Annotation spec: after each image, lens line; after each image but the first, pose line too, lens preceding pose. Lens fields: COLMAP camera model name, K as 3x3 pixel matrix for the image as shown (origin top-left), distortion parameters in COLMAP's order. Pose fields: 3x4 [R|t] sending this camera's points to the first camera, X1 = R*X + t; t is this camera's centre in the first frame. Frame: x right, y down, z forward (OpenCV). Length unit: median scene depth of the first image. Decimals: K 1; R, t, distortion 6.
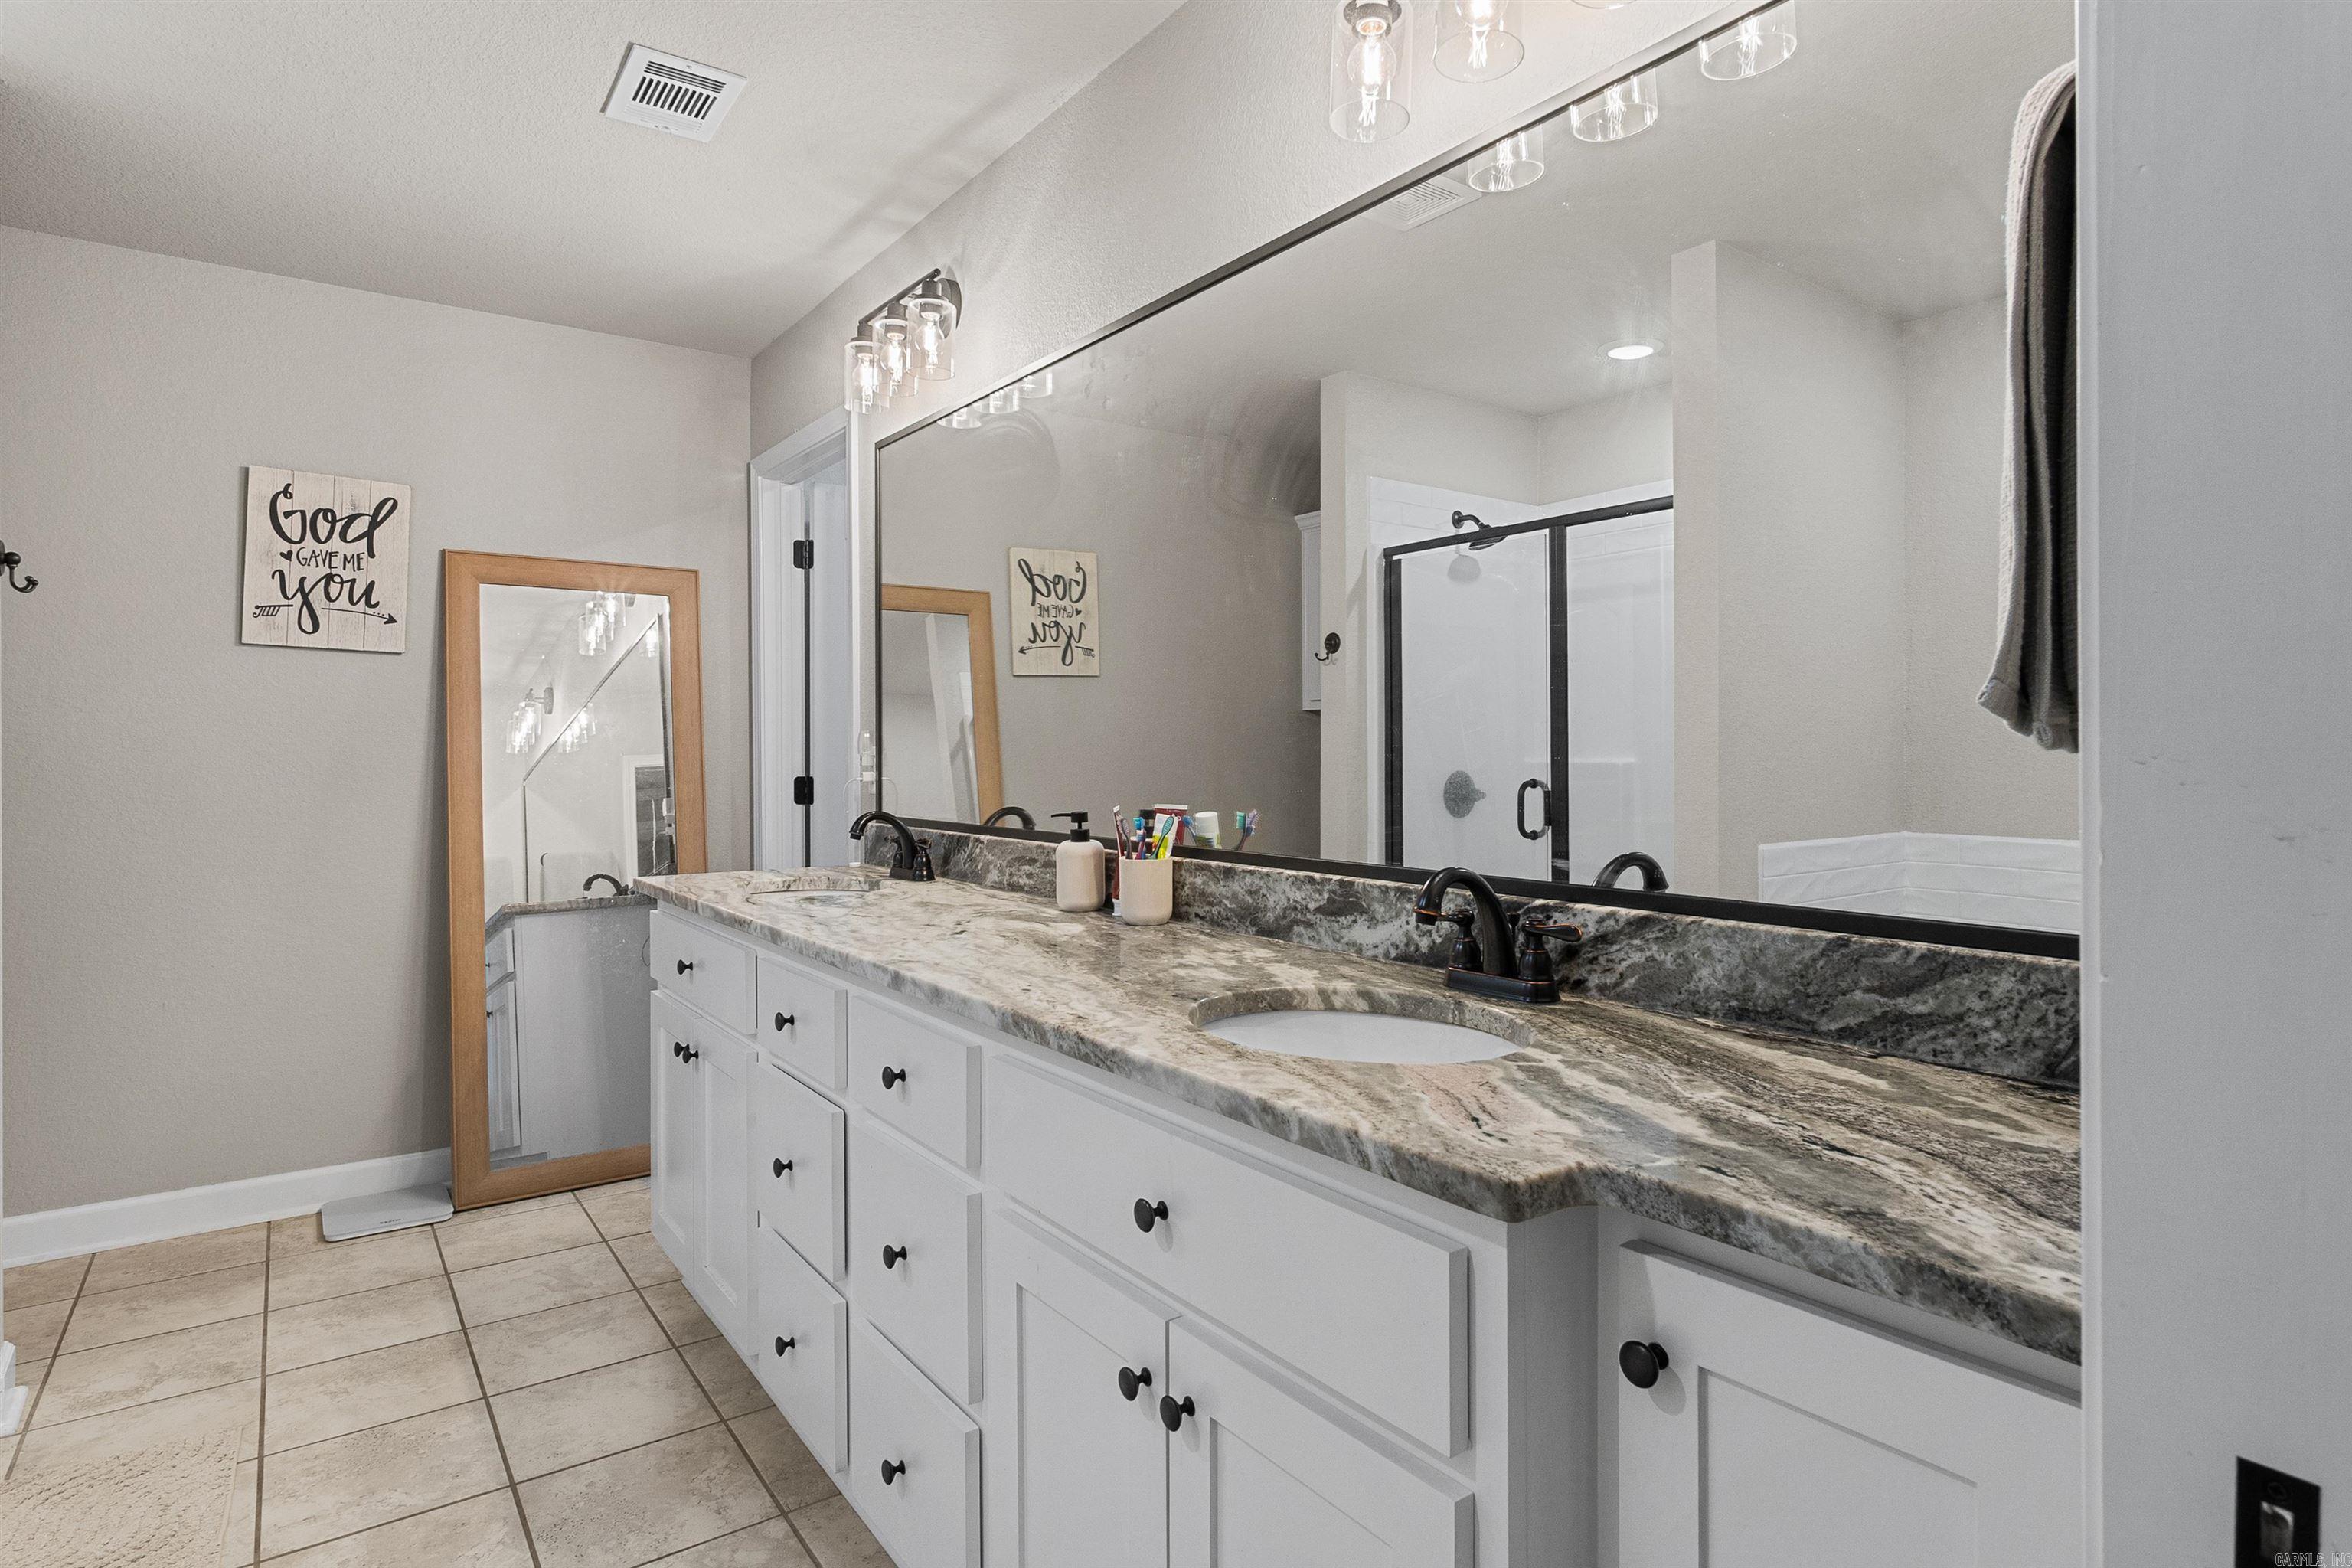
lens RADIAL K [[1259.7, 0, 1272.9], [0, 1259.7, 756.1], [0, 0, 1]] dist [-0.037454, 0.010634]
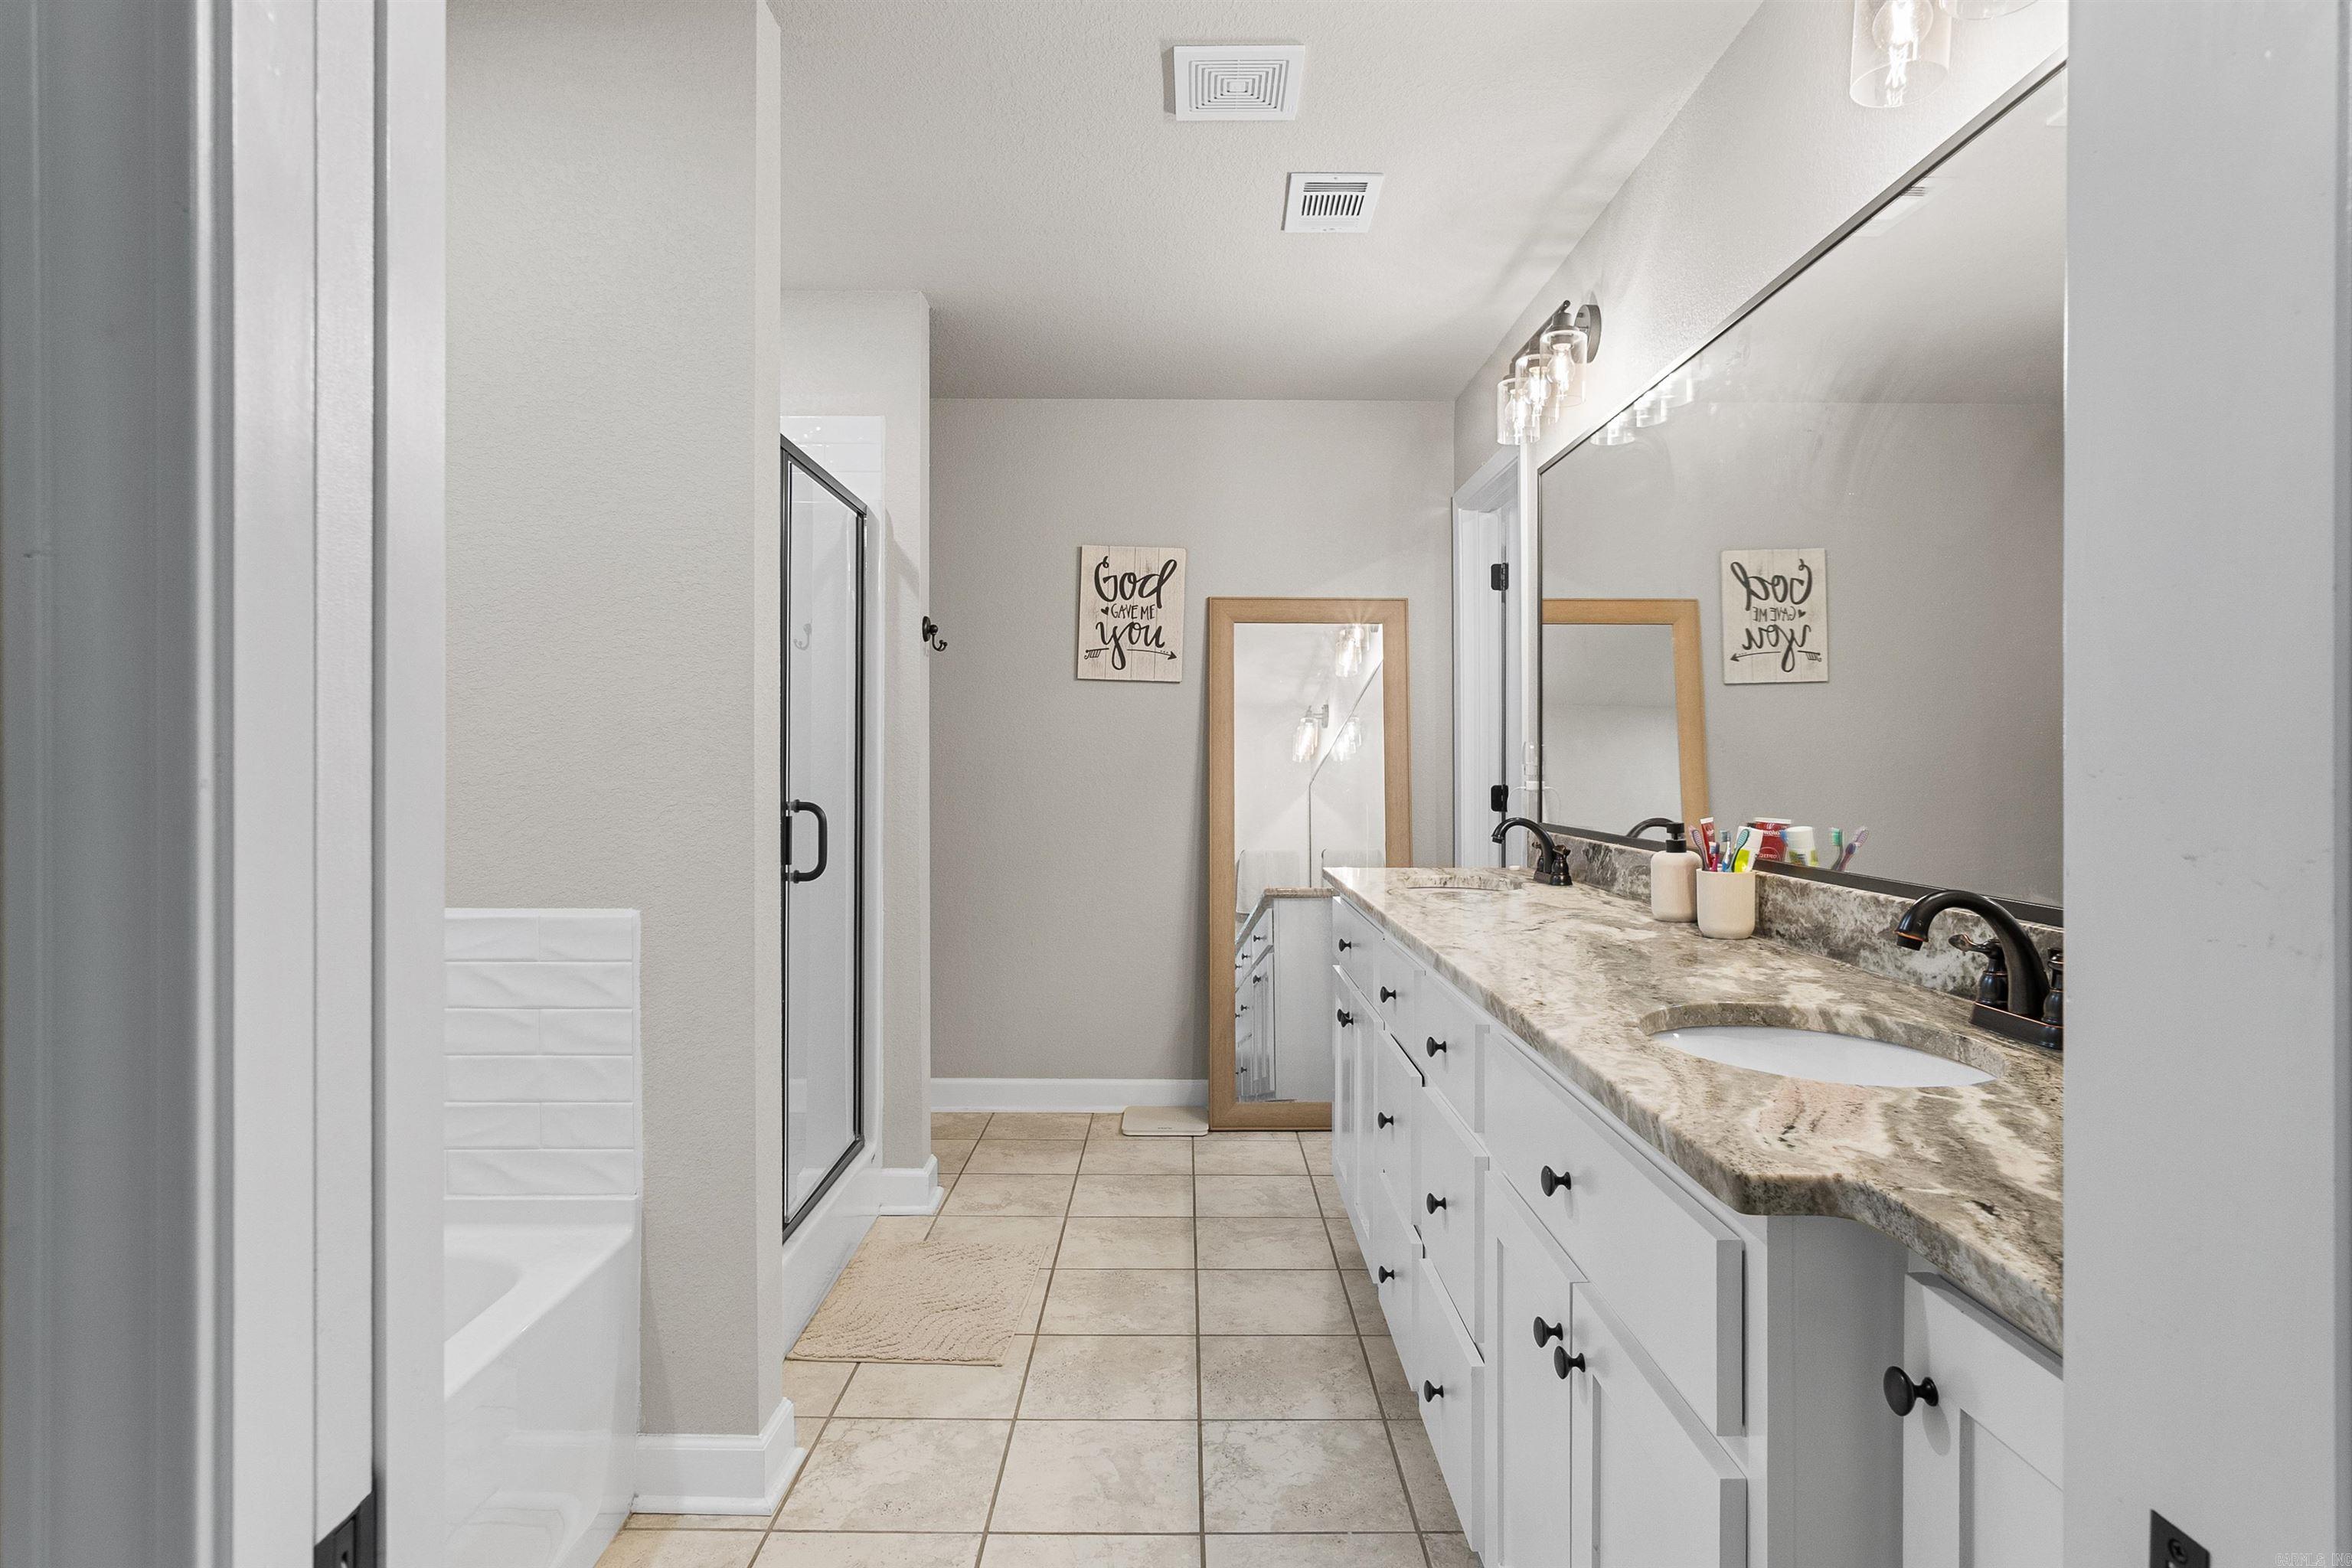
lens RADIAL K [[1259.7, 0, 1189.8], [0, 1259.7, 780.3], [0, 0, 1]] dist [-0.037454, 0.010634]
pose [[0.798615, 0.013770, -0.601684, 0.106737], [-0.007508, 0.999888, 0.012918, 0.000382], [0.601795, -0.005799, 0.798630, -0.025811]]
